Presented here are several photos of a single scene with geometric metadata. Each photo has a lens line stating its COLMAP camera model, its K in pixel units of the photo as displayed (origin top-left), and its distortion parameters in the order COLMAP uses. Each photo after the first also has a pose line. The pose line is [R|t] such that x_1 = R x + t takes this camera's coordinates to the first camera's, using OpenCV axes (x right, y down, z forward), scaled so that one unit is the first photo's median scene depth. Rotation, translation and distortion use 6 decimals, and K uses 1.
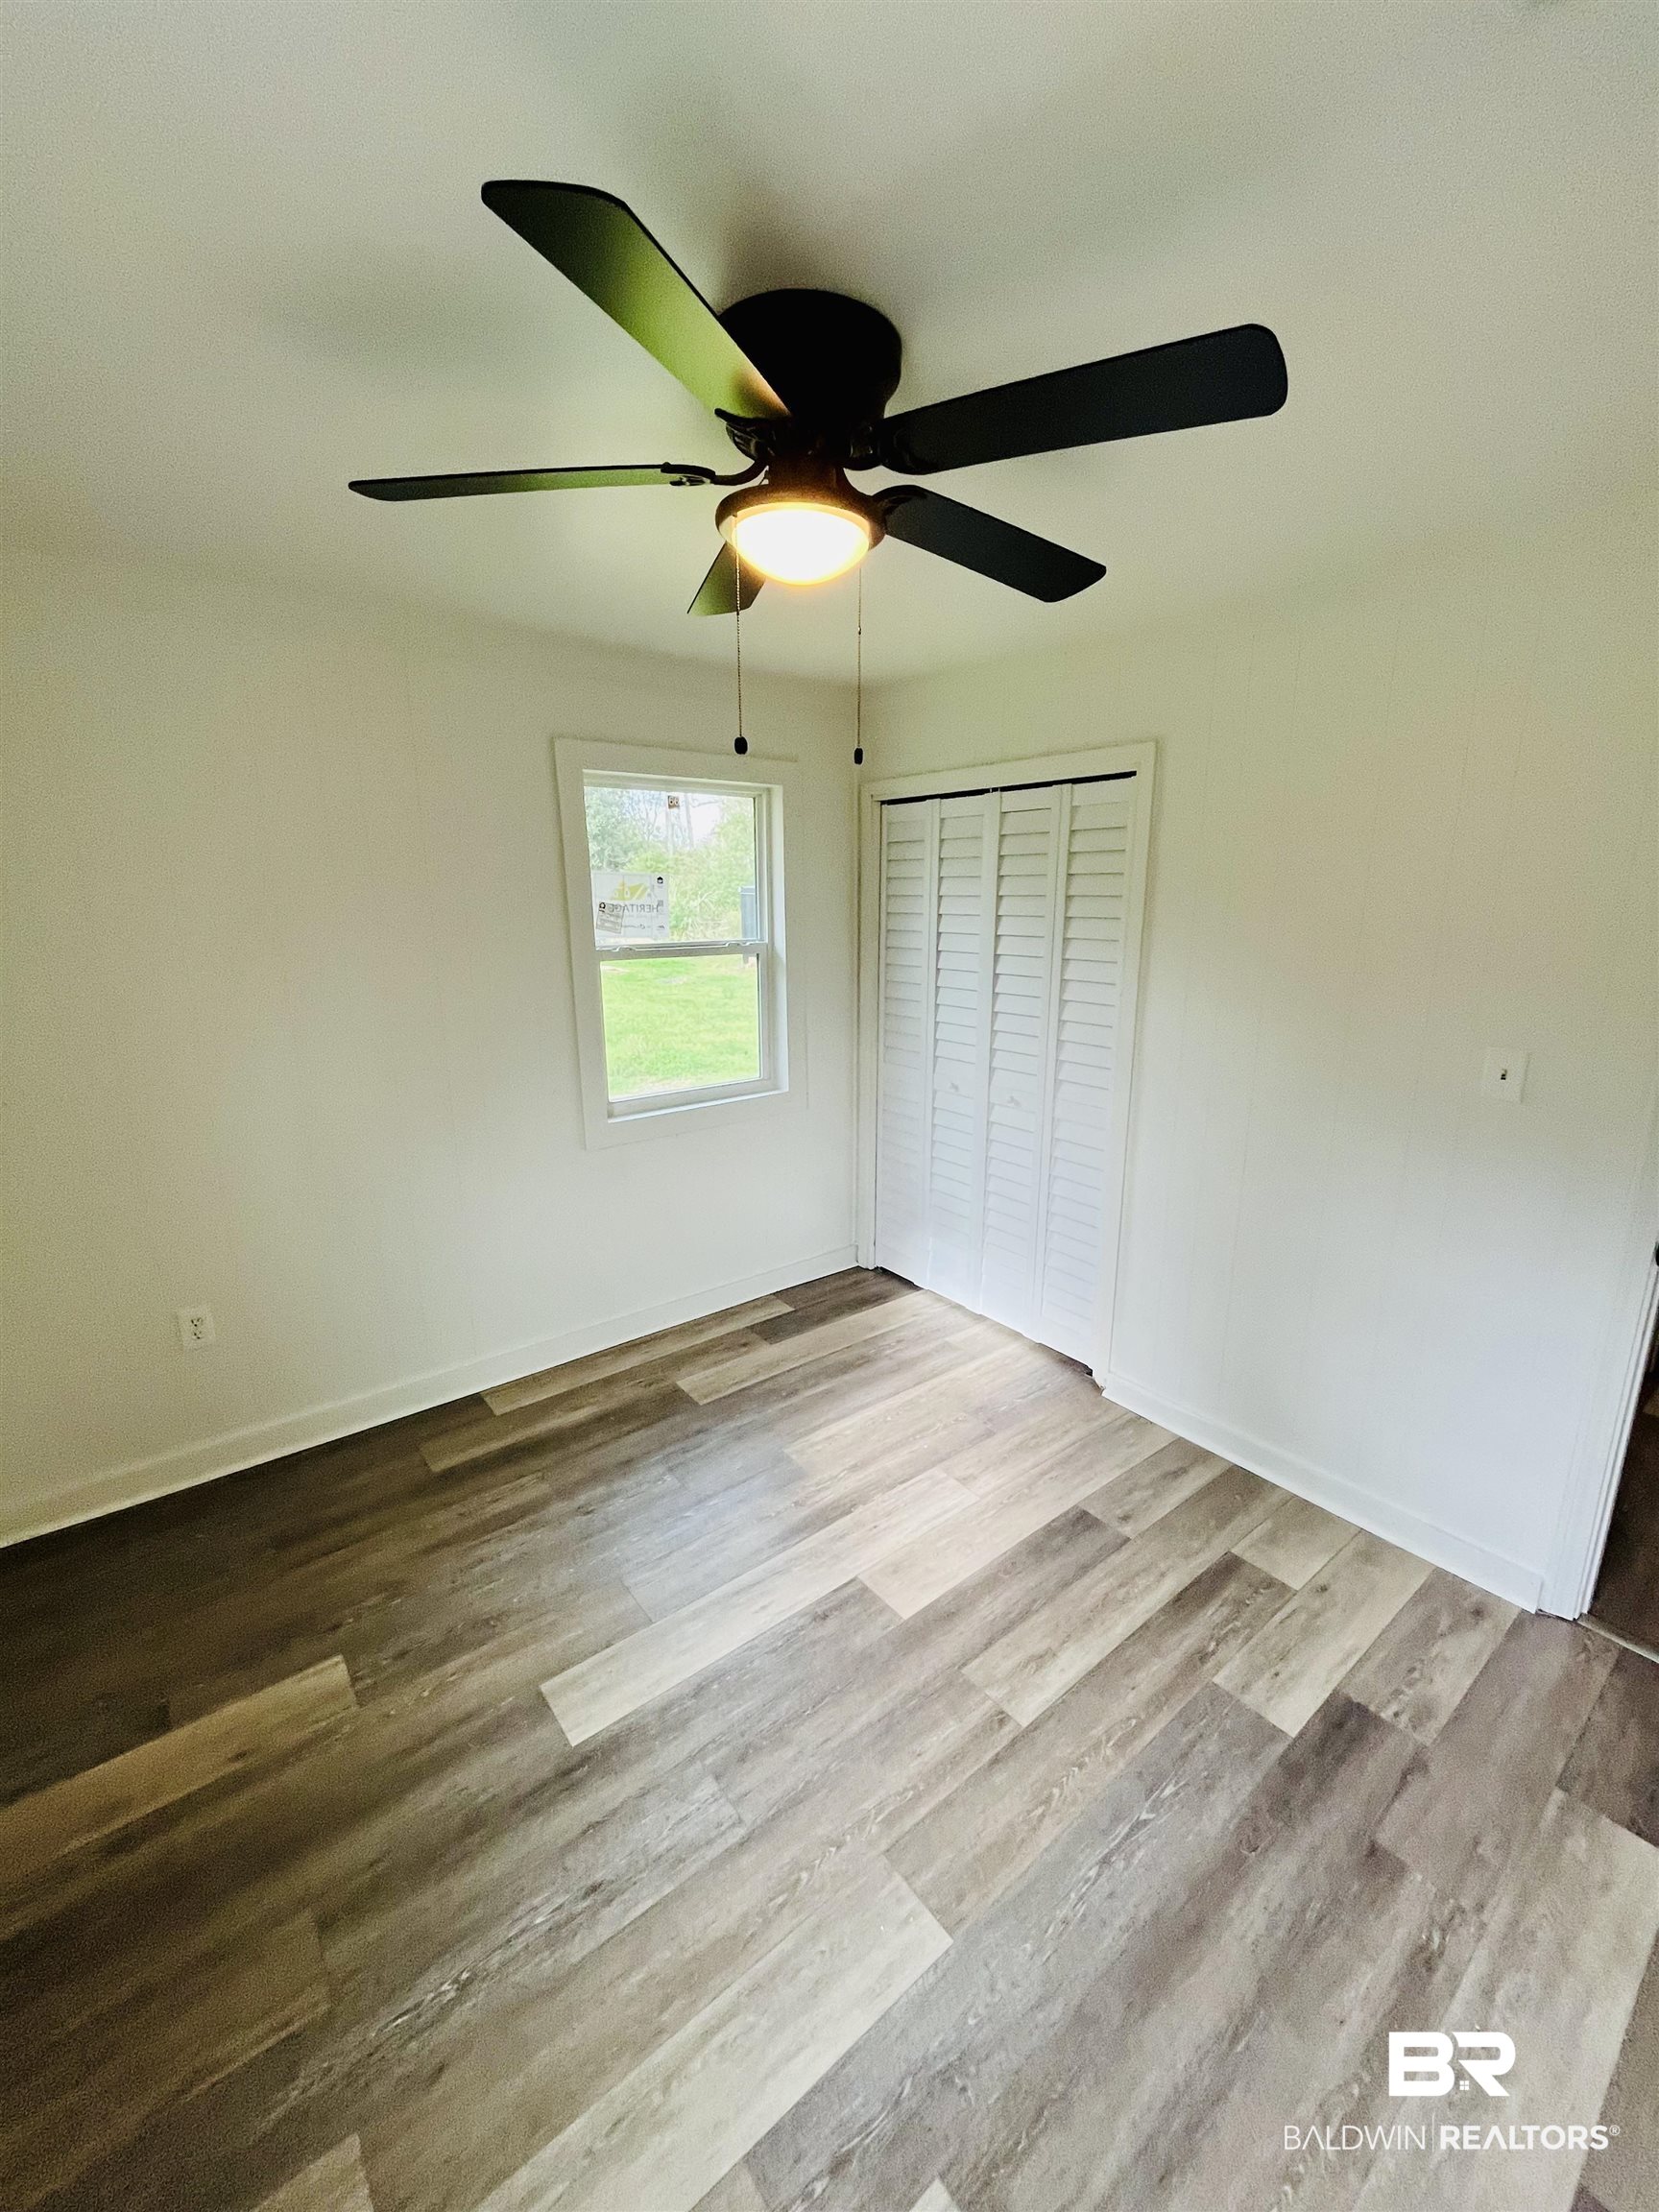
lens RADIAL K [[892.4, 0, 833.2], [0, 892.4, 1105.2], [0, 0, 1]] dist [-0.000863, -0.000386]
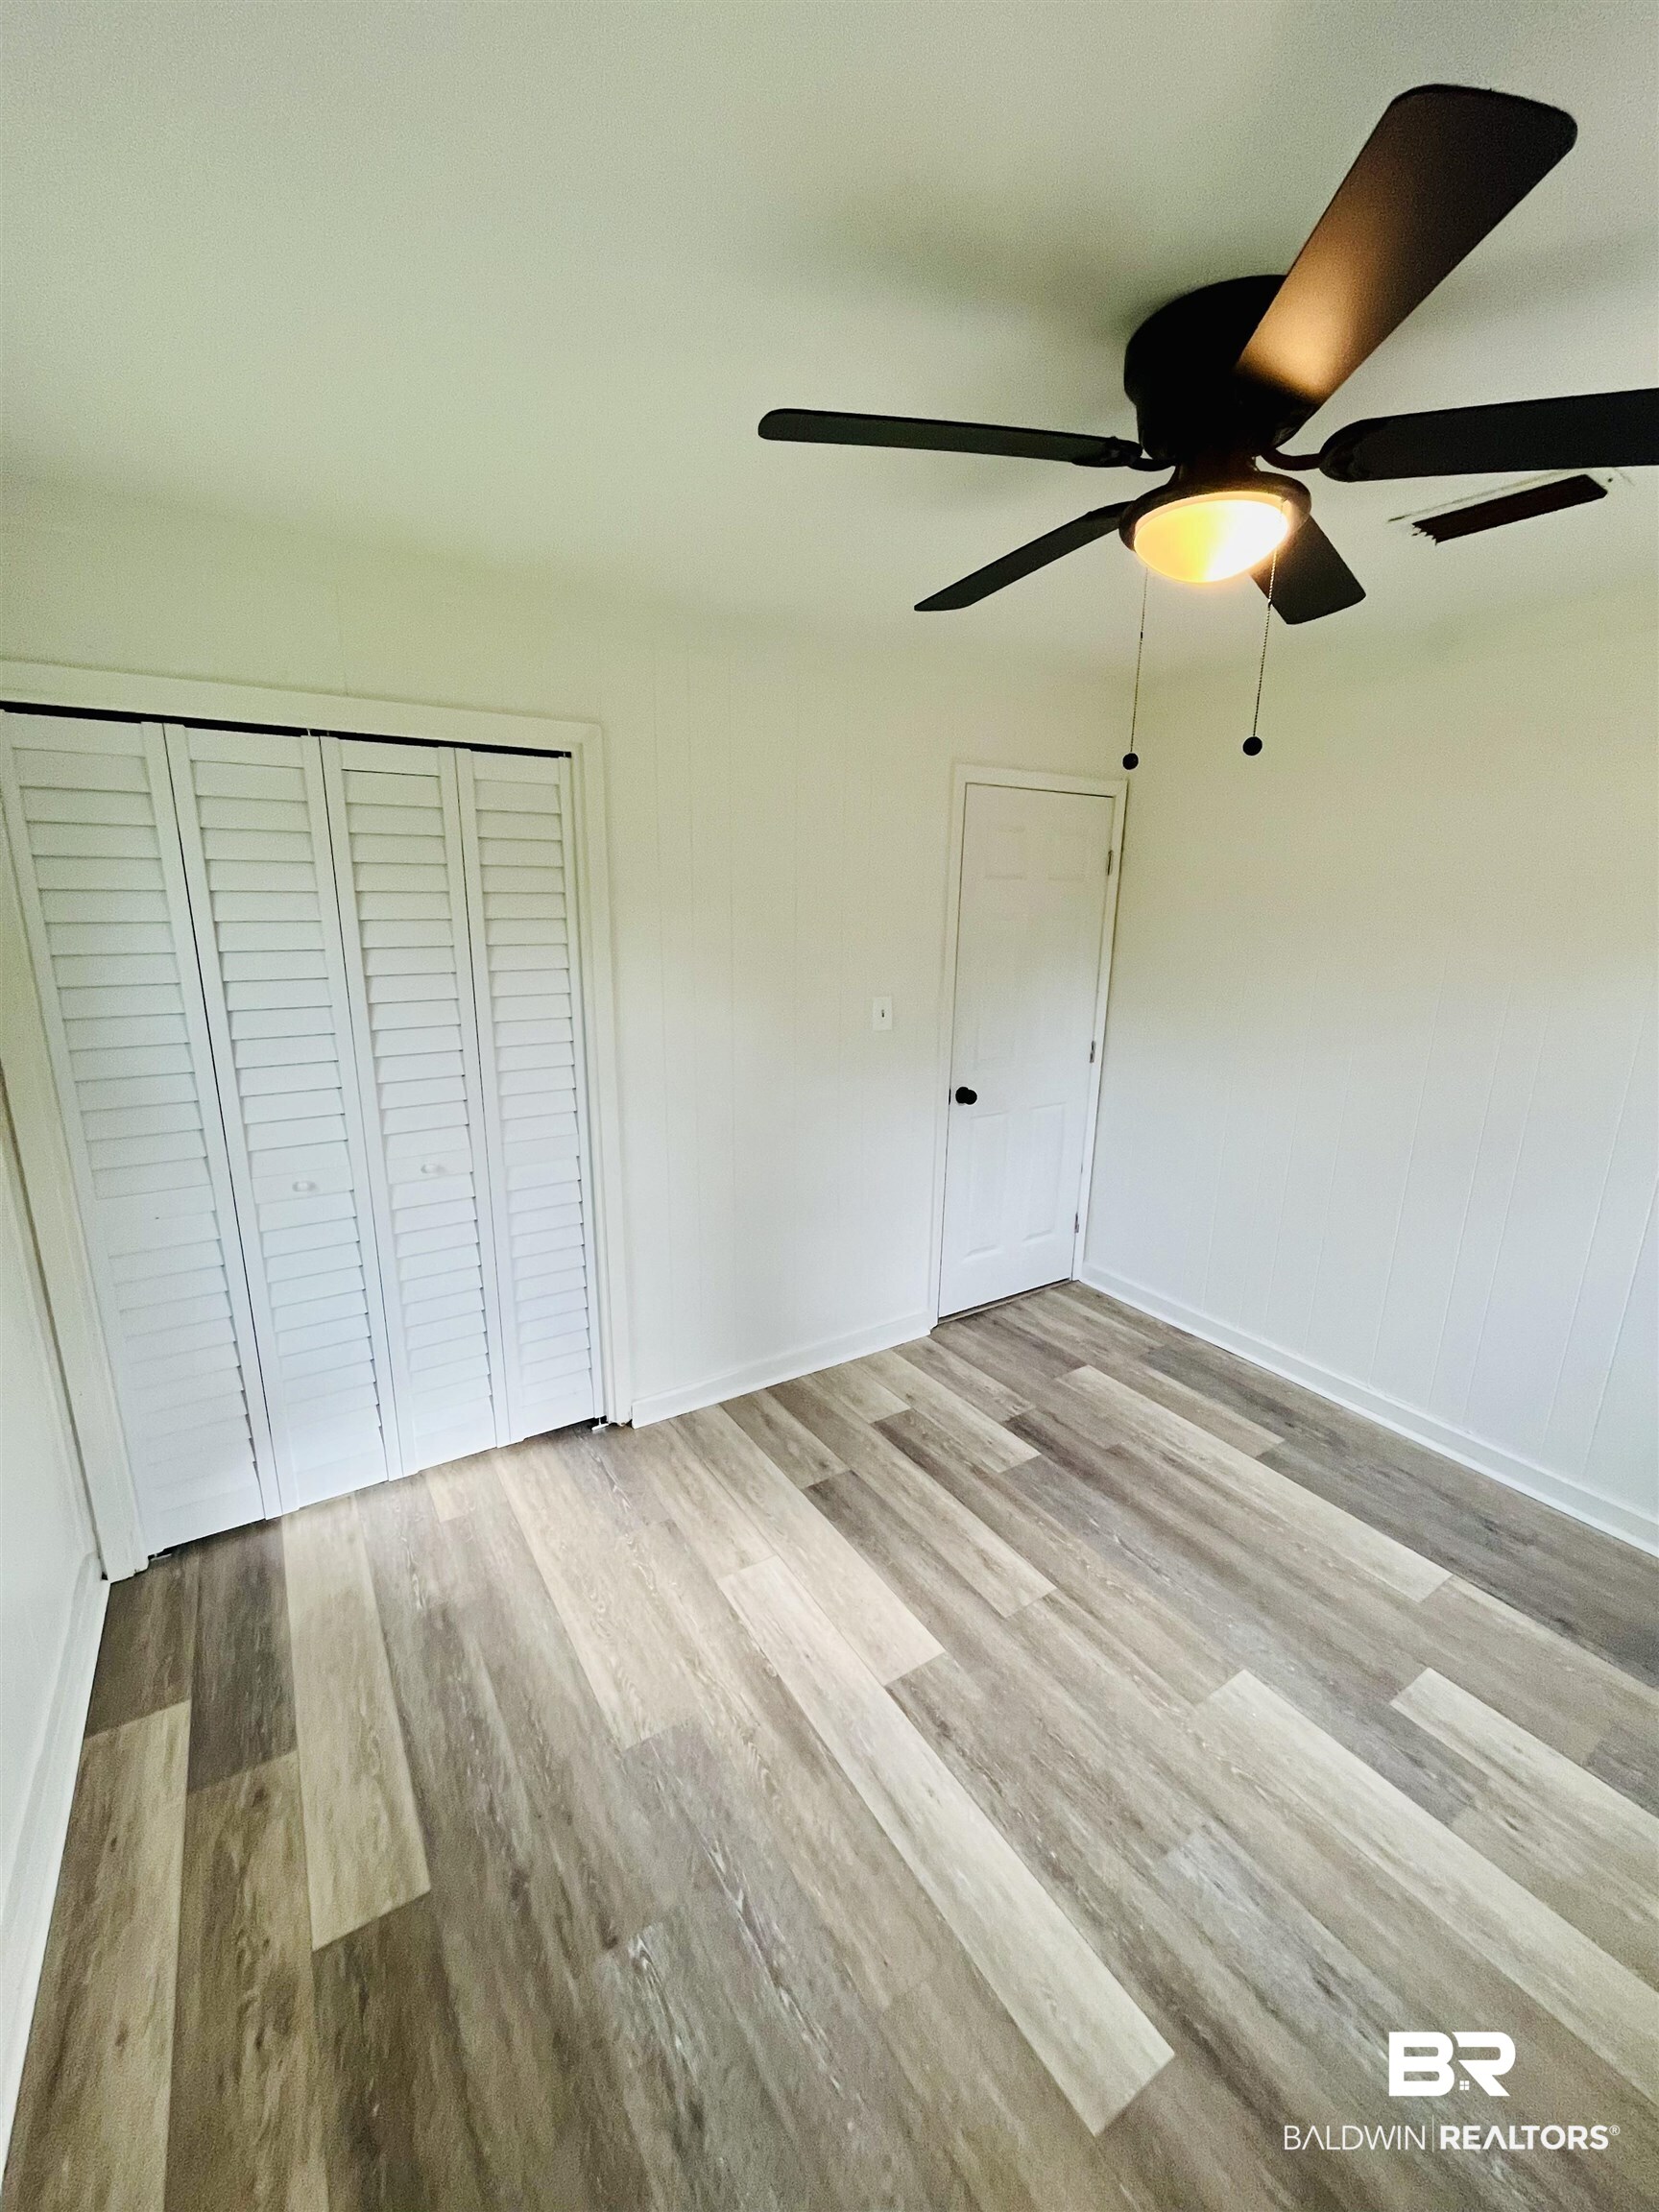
lens RADIAL K [[892.4, 0, 833.2], [0, 892.4, 1105.2], [0, 0, 1]] dist [-0.000863, -0.000386]
pose [[0.103052, -0.234419, 0.966658, -0.728145], [0.219638, 0.953206, 0.207742, -0.212119], [-0.970124, 0.190906, 0.149717, 0.865266]]
